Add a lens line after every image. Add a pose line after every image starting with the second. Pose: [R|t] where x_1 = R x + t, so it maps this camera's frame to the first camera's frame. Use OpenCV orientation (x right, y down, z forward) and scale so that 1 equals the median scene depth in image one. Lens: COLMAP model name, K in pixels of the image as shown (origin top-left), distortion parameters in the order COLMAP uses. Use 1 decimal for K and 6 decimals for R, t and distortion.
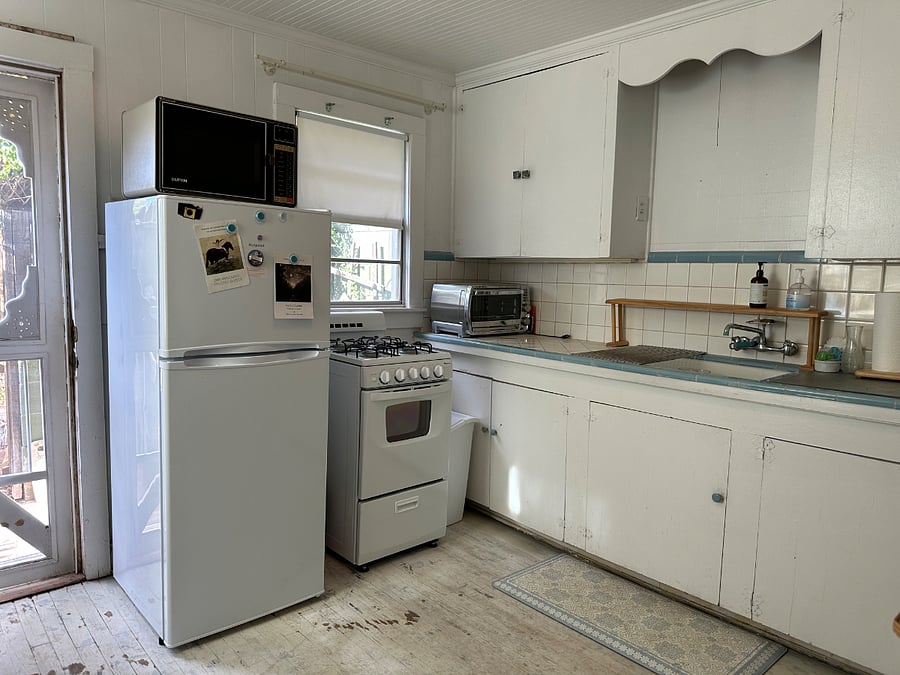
lens RADIAL K [[630.0, 0, 451.0], [0, 630.0, 341.2], [0, 0, 1]] dist [-0.004843, -0.000069]
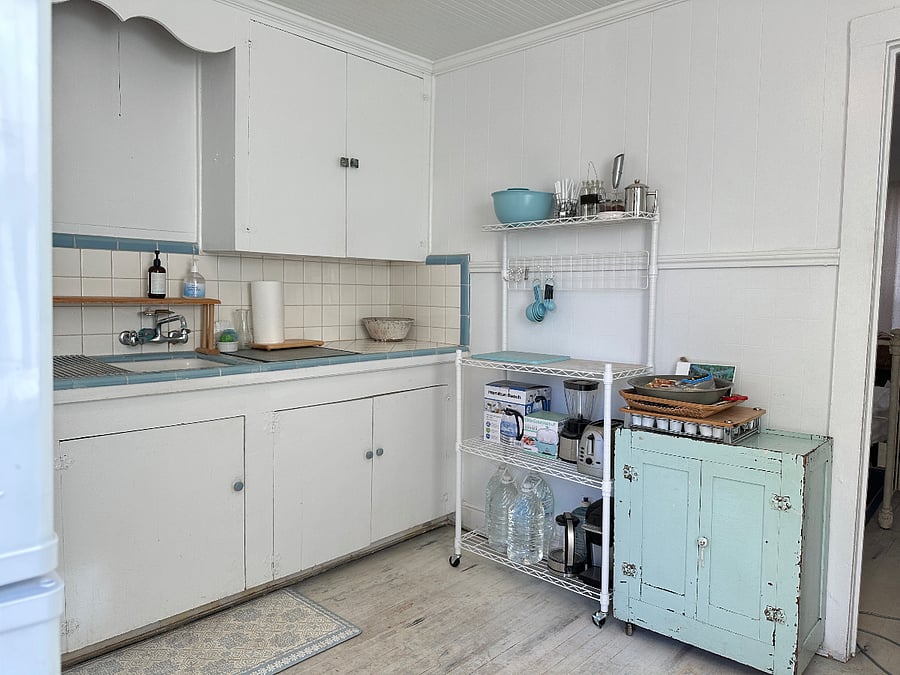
lens RADIAL K [[666.6, 0, 450.7], [0, 666.6, 331.4], [0, 0, 1]] dist [0.012865, 0.002711]
pose [[-0.072316, -0.107603, 0.991560, -0.605327], [0.079680, 0.990362, 0.113285, -0.089080], [-0.994194, 0.087200, -0.063046, 0.668374]]
